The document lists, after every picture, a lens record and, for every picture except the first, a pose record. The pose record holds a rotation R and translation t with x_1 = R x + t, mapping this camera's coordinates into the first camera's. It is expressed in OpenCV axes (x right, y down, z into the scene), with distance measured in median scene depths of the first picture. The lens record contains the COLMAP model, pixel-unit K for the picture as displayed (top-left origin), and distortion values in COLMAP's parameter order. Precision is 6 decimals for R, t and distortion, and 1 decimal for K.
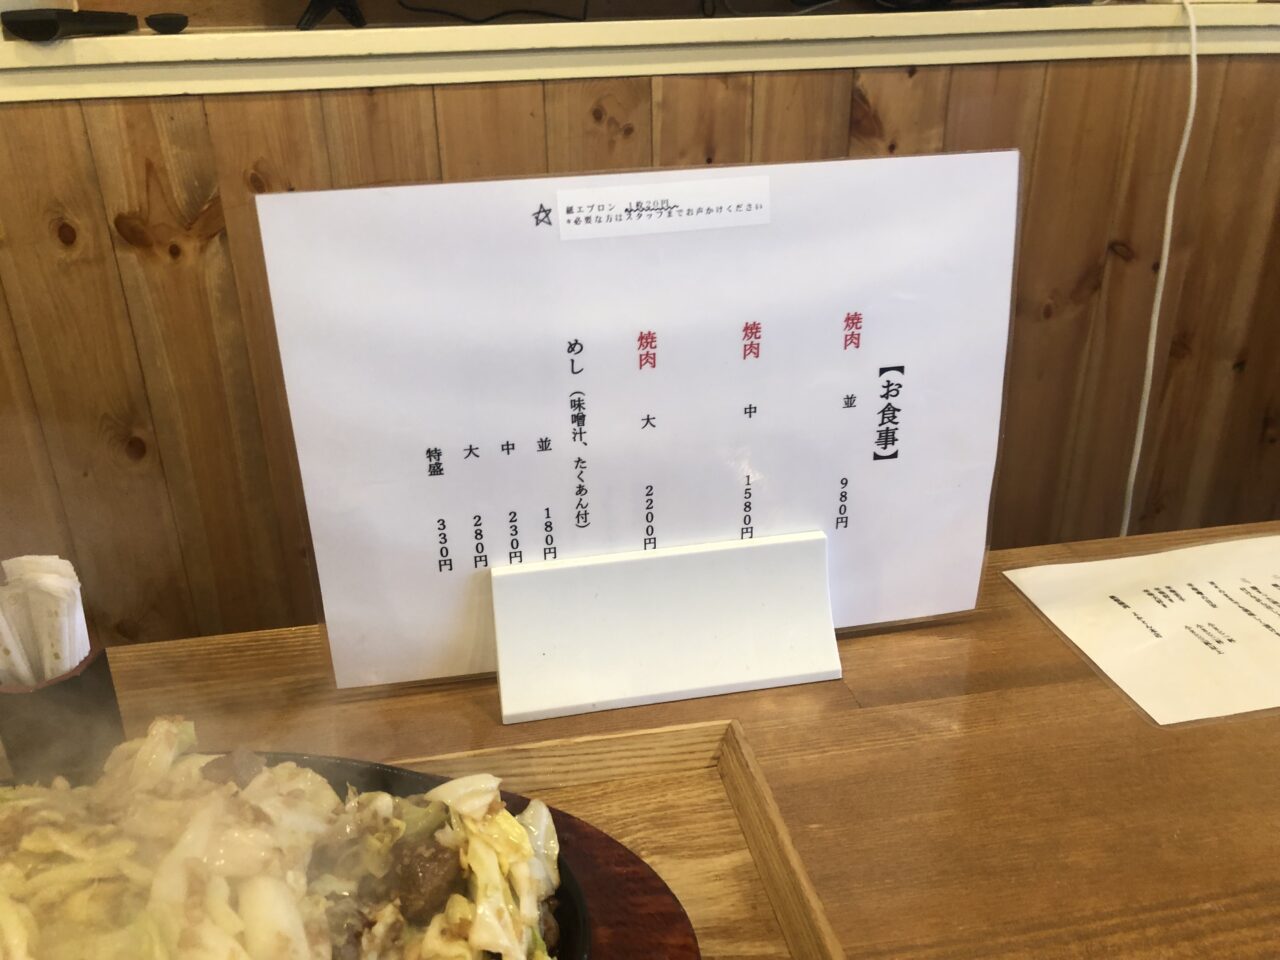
lens RADIAL K [[1015.9, 0, 640.0], [0, 1015.9, 480.0], [0, 0, 1]] dist [-0.013167, -0.006011]
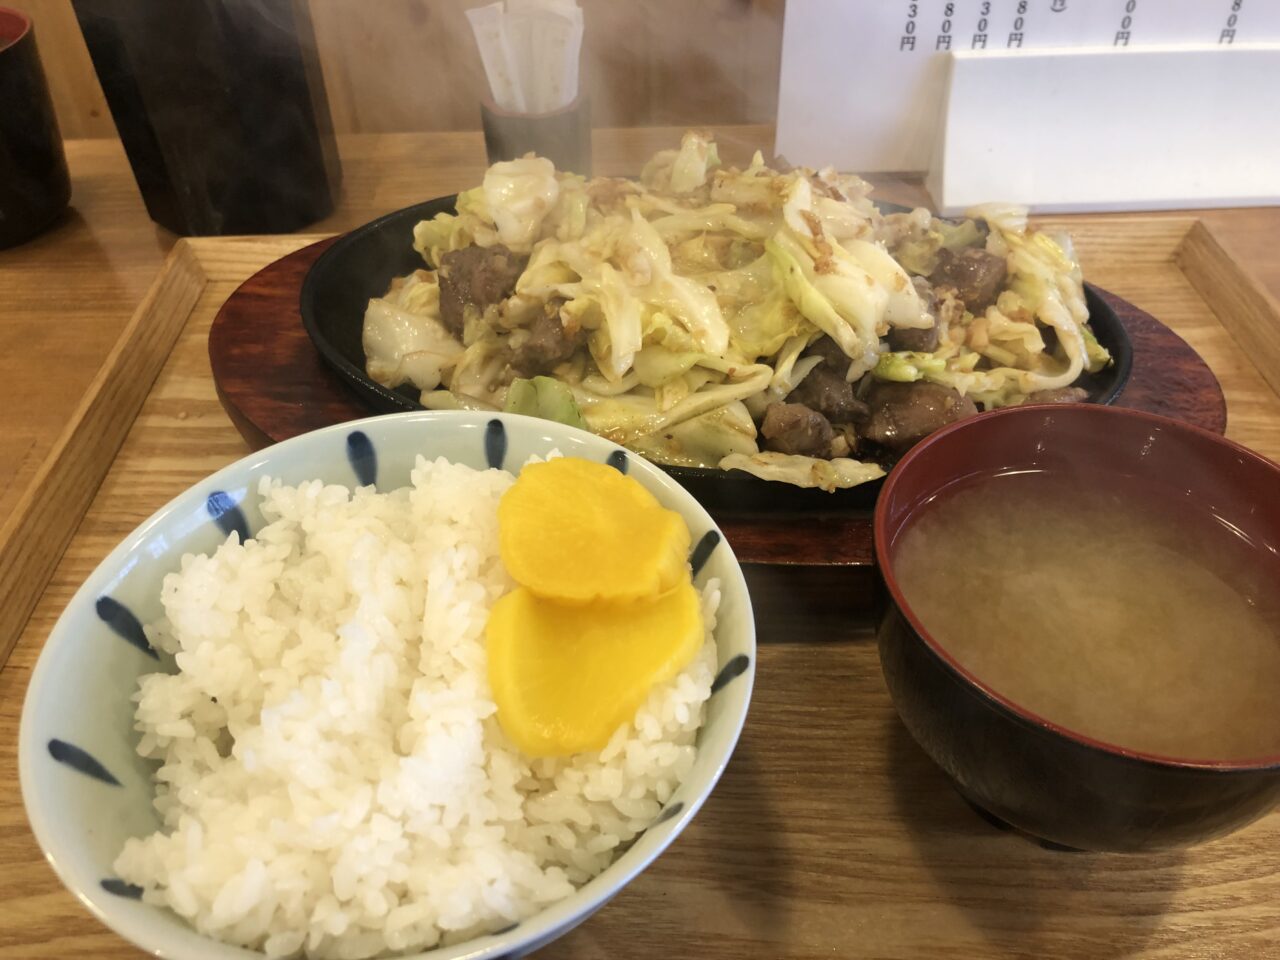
lens RADIAL K [[1015.9, 0, 640.0], [0, 1015.9, 480.0], [0, 0, 1]] dist [-0.013167, -0.006011]
pose [[0.984063, 0.116188, -0.134614, -0.384343], [-0.068448, 0.946188, 0.316297, 0.277203], [0.164120, -0.302042, 0.939061, -0.123741]]
